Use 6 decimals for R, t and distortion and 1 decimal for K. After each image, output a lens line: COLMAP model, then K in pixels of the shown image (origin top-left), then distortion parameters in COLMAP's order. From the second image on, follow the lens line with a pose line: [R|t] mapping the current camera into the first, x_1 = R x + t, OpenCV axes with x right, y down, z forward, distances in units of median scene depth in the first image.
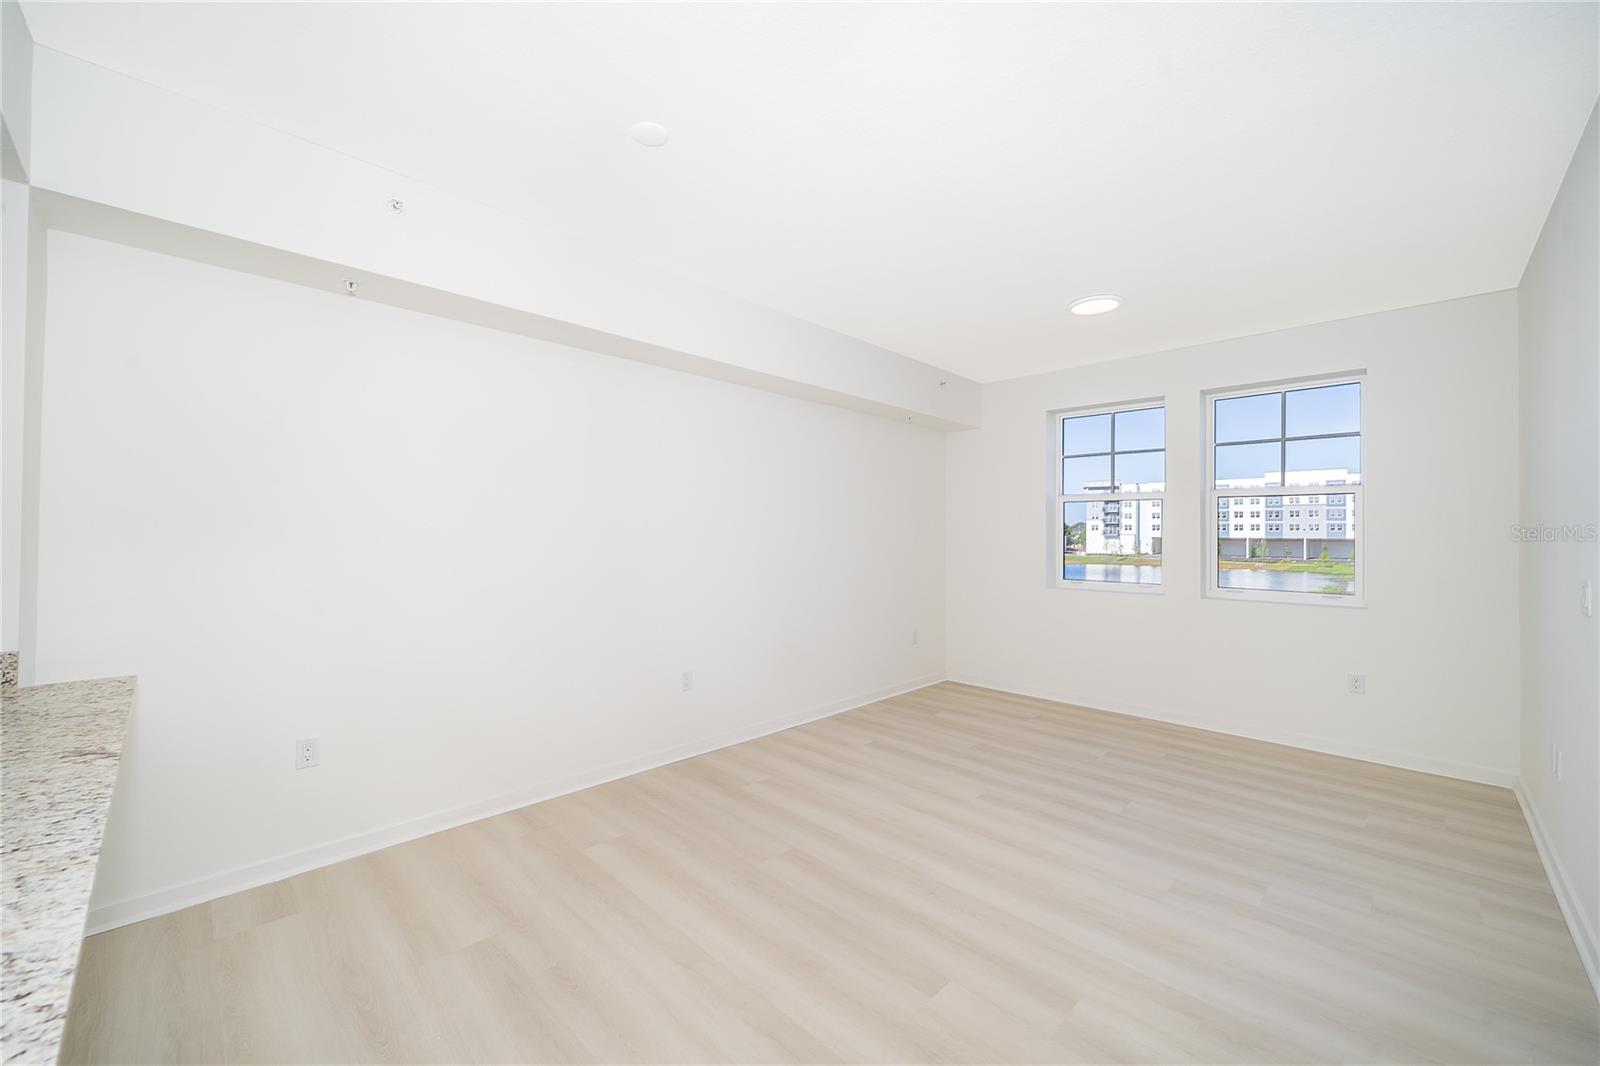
lens RADIAL K [[622.0, 0, 795.6], [0, 622.0, 526.2], [0, 0, 1]] dist [-0.002990, -0.000078]
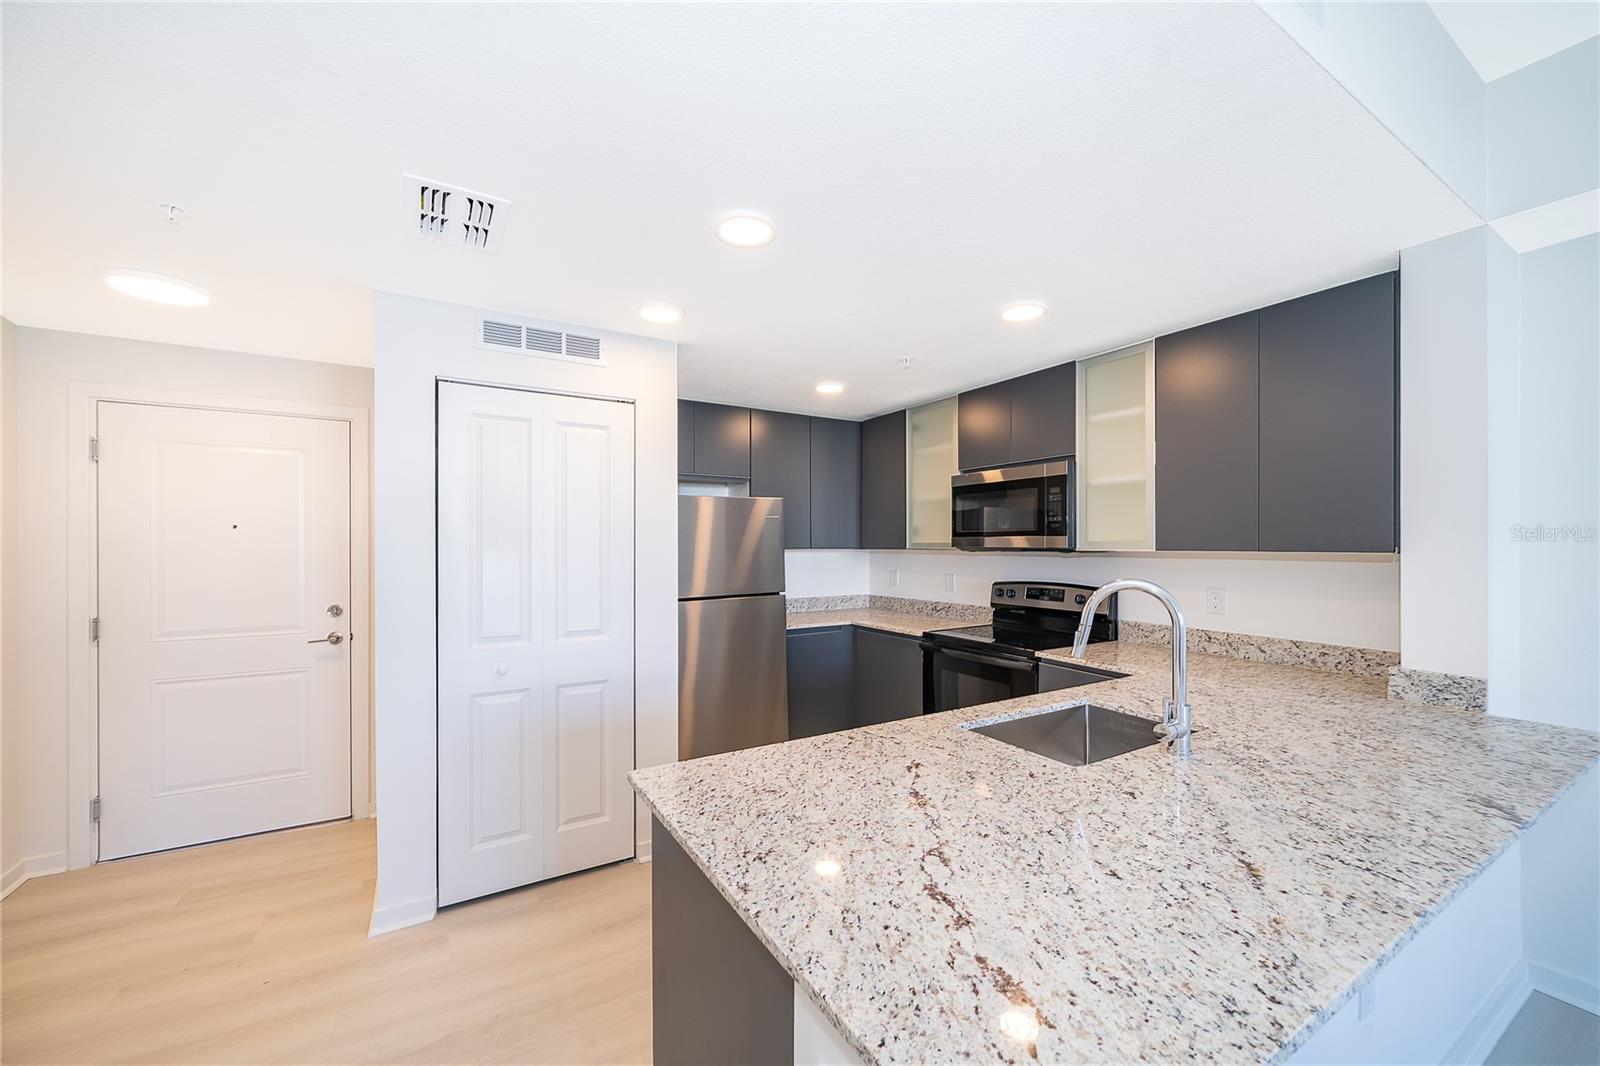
lens RADIAL K [[623.0, 0, 800.0], [0, 623.0, 544.5], [0, 0, 1]] dist [-0.001861, -0.000079]
pose [[-0.245656, -0.005320, -0.969343, 0.026520], [0.011207, 0.999903, -0.008328, -0.029384], [0.969292, -0.012909, -0.245572, 0.185106]]
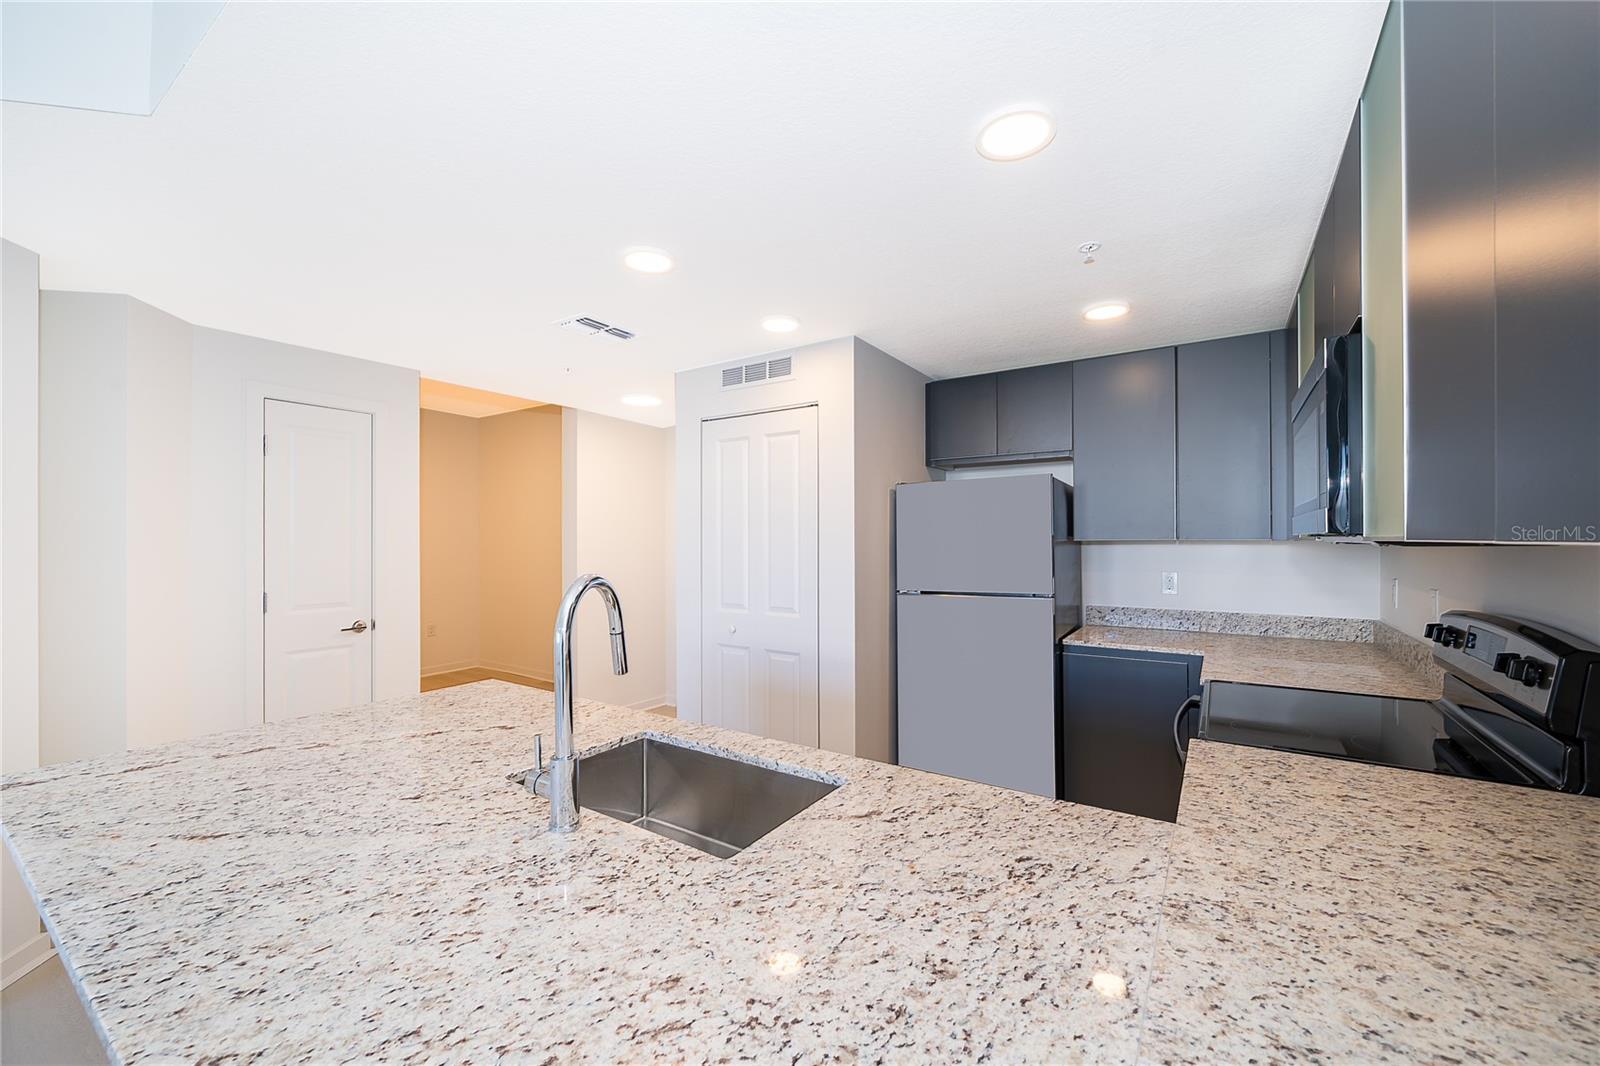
lens RADIAL K [[633.3, 0, 799.1], [0, 633.3, 540.7], [0, 0, 1]] dist [-0.000317, -0.000087]
pose [[-0.982853, -0.001890, -0.184382, -1.238131], [0.000018, 0.999946, -0.010348, -0.007870], [0.184391, -0.010174, -0.982800, 1.288708]]
